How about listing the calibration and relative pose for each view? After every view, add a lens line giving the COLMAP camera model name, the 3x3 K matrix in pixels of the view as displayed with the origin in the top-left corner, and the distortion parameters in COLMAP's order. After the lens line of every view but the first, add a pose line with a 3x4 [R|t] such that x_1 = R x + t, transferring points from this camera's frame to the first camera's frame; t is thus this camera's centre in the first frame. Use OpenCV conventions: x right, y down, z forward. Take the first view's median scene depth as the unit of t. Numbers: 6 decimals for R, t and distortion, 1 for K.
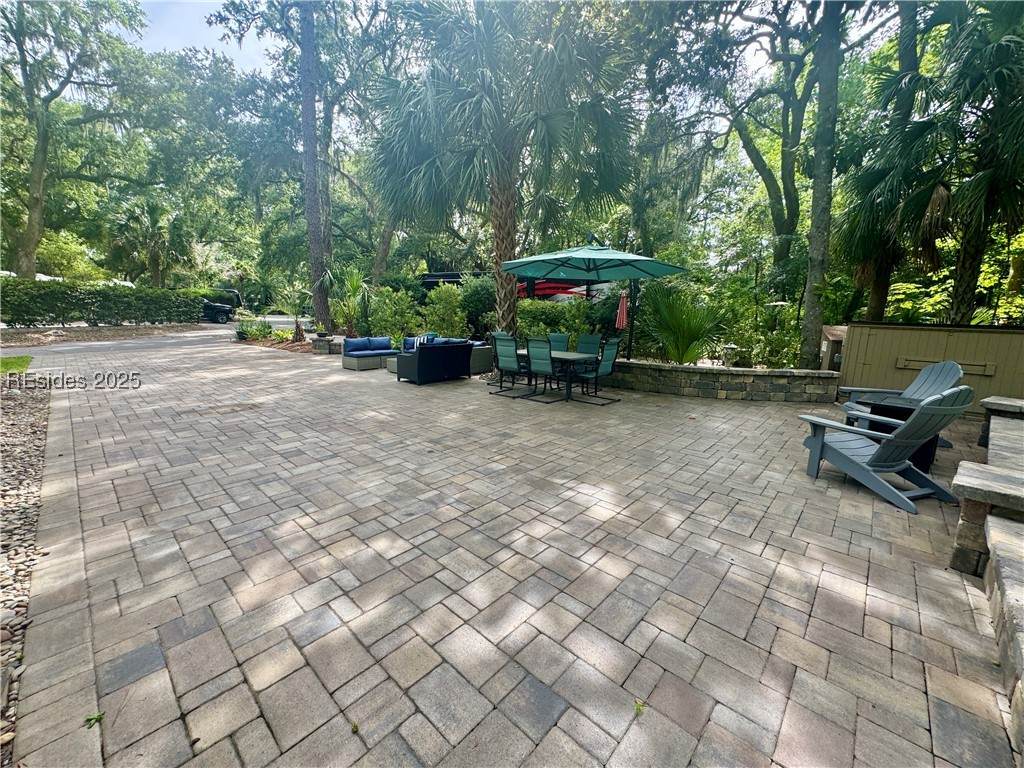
lens RADIAL K [[404.3, 0, 512.0], [0, 404.3, 384.0], [0, 0, 1]] dist [0.001826, 0.000205]
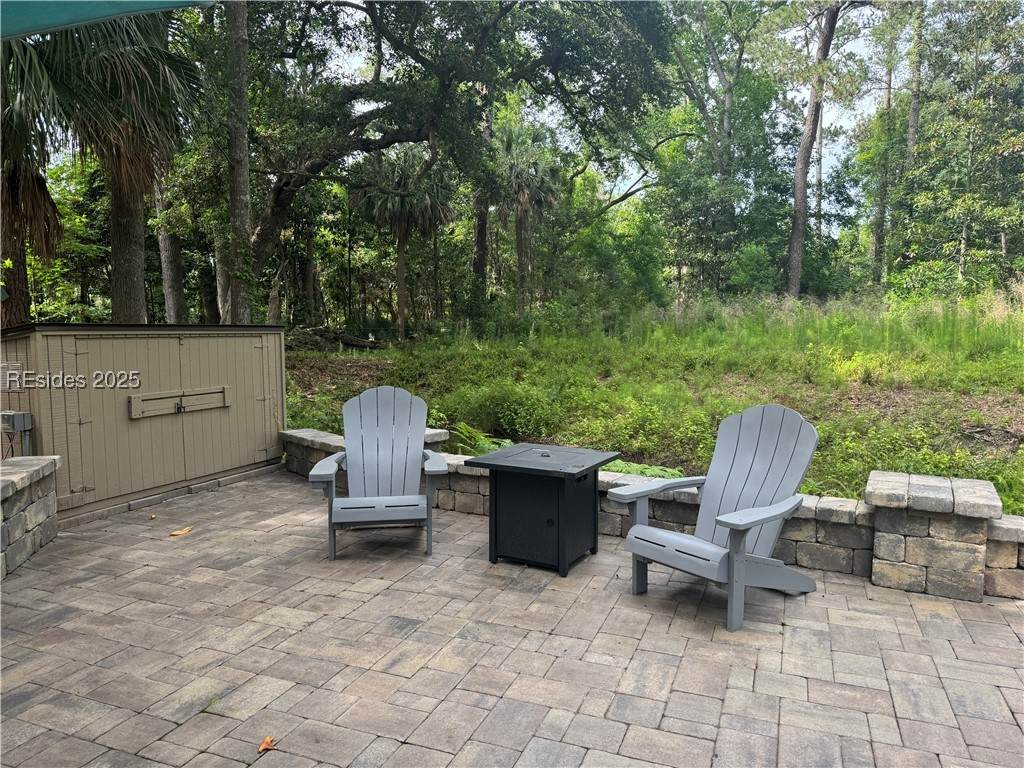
lens RADIAL K [[717.8, 0, 512.0], [0, 717.8, 384.0], [0, 0, 1]] dist [0.000345, 0.000203]
pose [[-0.350269, -0.098793, 0.931425, 0.021325], [0.155775, 0.974429, 0.161934, -0.147723], [-0.923605, 0.201813, -0.325923, 0.855698]]
